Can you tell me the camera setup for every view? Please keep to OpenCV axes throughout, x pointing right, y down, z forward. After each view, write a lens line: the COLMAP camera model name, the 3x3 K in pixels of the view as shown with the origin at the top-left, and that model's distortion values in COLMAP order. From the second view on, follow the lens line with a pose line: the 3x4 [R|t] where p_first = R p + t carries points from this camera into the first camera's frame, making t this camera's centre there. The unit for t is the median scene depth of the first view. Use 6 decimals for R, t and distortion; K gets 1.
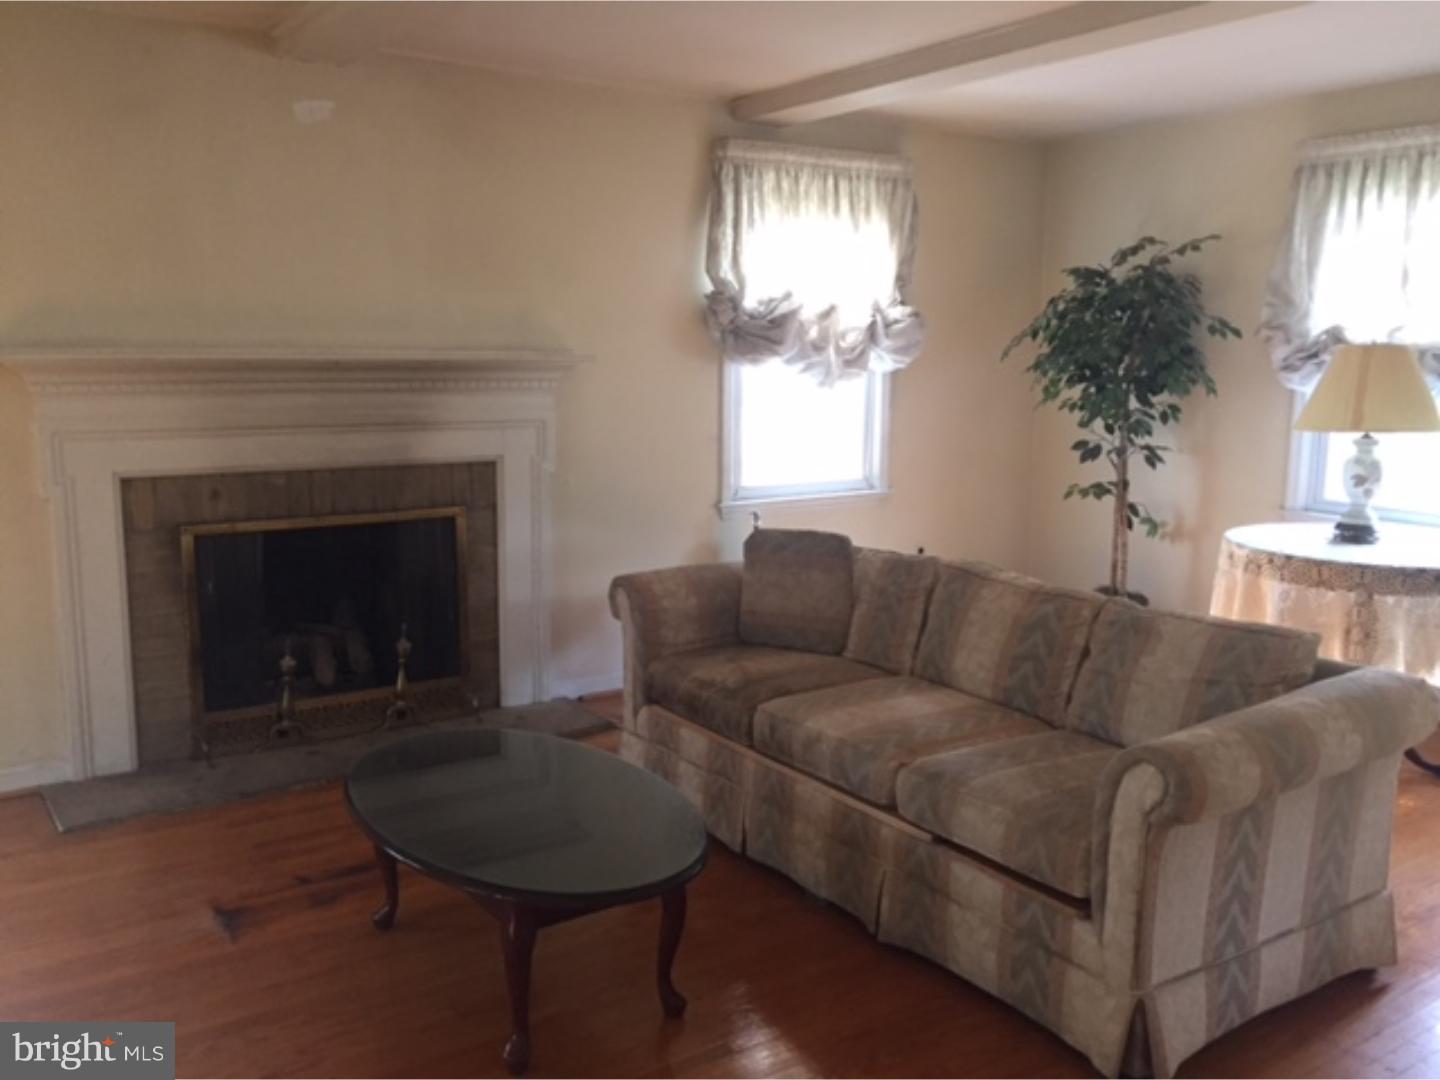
lens RADIAL K [[1230.1, 0, 720.0], [0, 1230.1, 540.0], [0, 0, 1]] dist [0.131843, -0.175906]
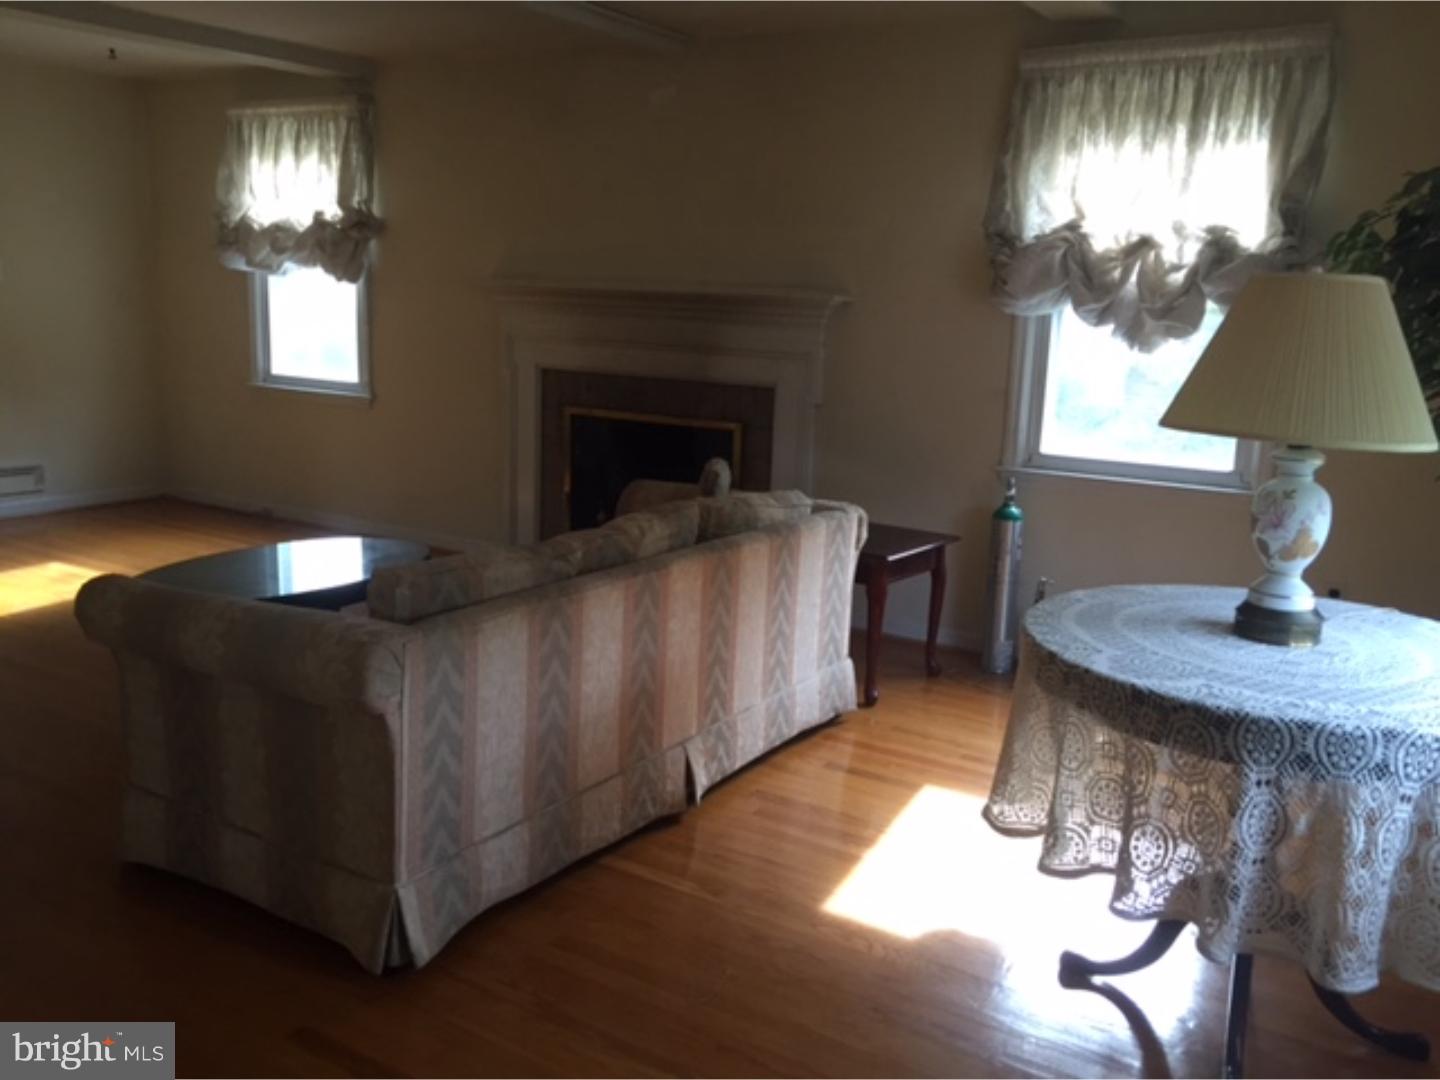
lens RADIAL K [[1230.1, 0, 720.0], [0, 1230.1, 540.0], [0, 0, 1]] dist [0.131843, -0.175906]
pose [[0.416454, 0.191924, -0.888668, 0.892363], [-0.174287, 0.976189, 0.129149, -0.071881], [0.892295, 0.101098, 0.439988, 0.527301]]
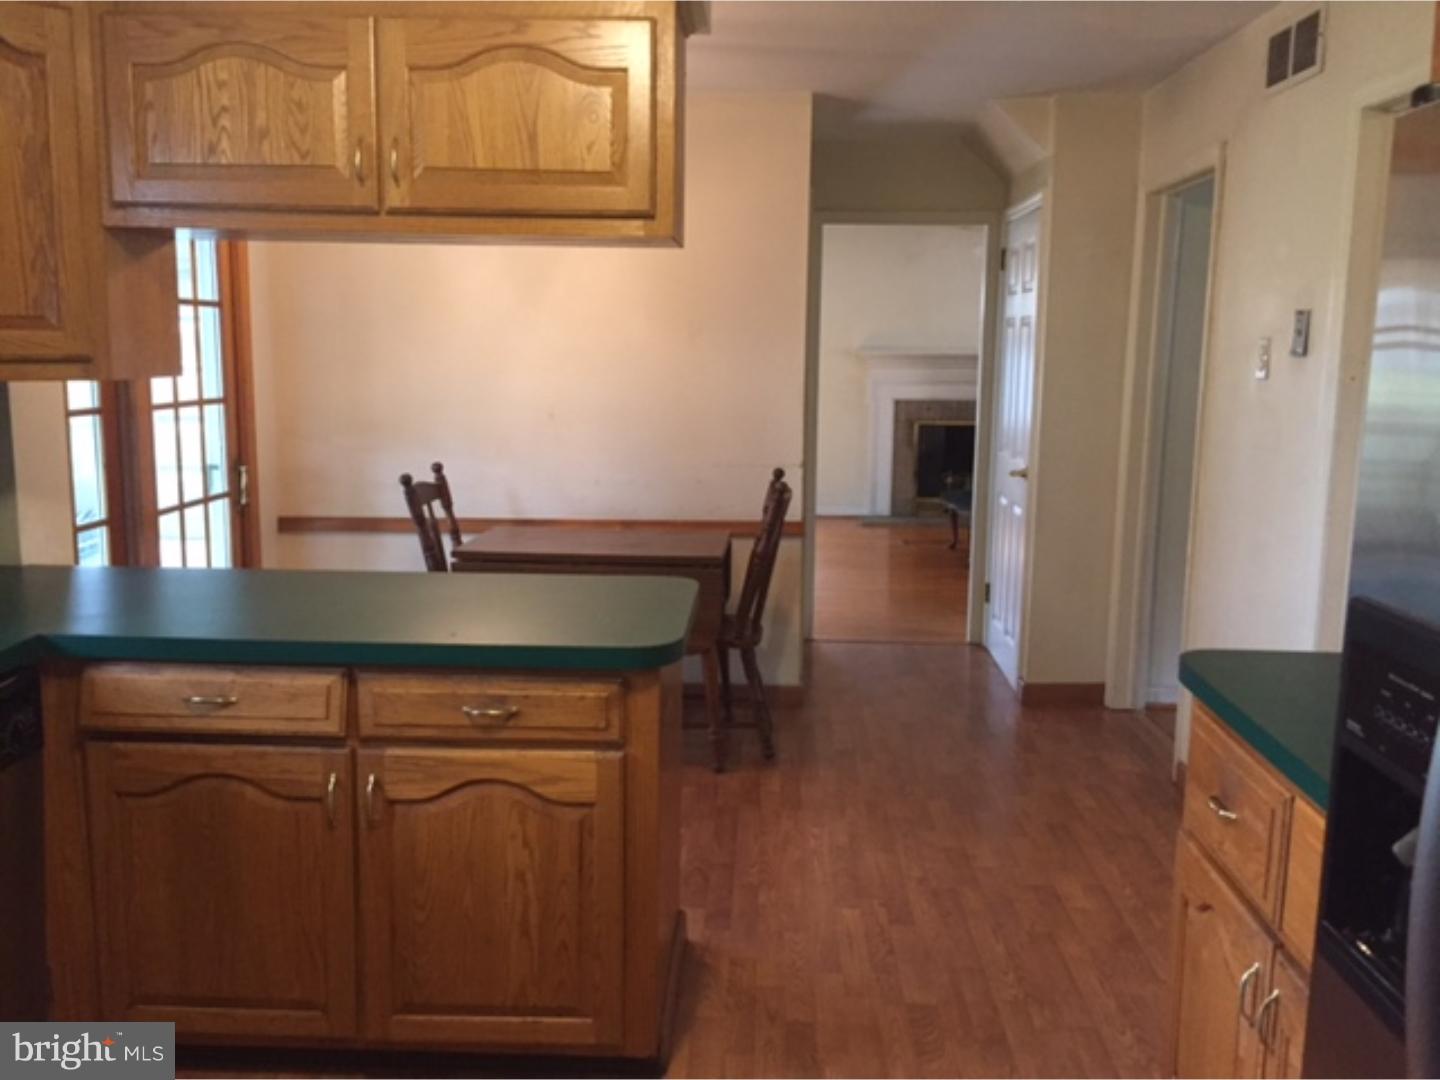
lens RADIAL K [[1230.1, 0, 720.0], [0, 1230.1, 540.0], [0, 0, 1]] dist [0.131843, -0.175906]
pose [[0.801282, 0.096782, -0.590407, 0.718384], [-0.097139, 0.994781, 0.031235, 0.181058], [0.590348, 0.032324, 0.806501, -1.183457]]
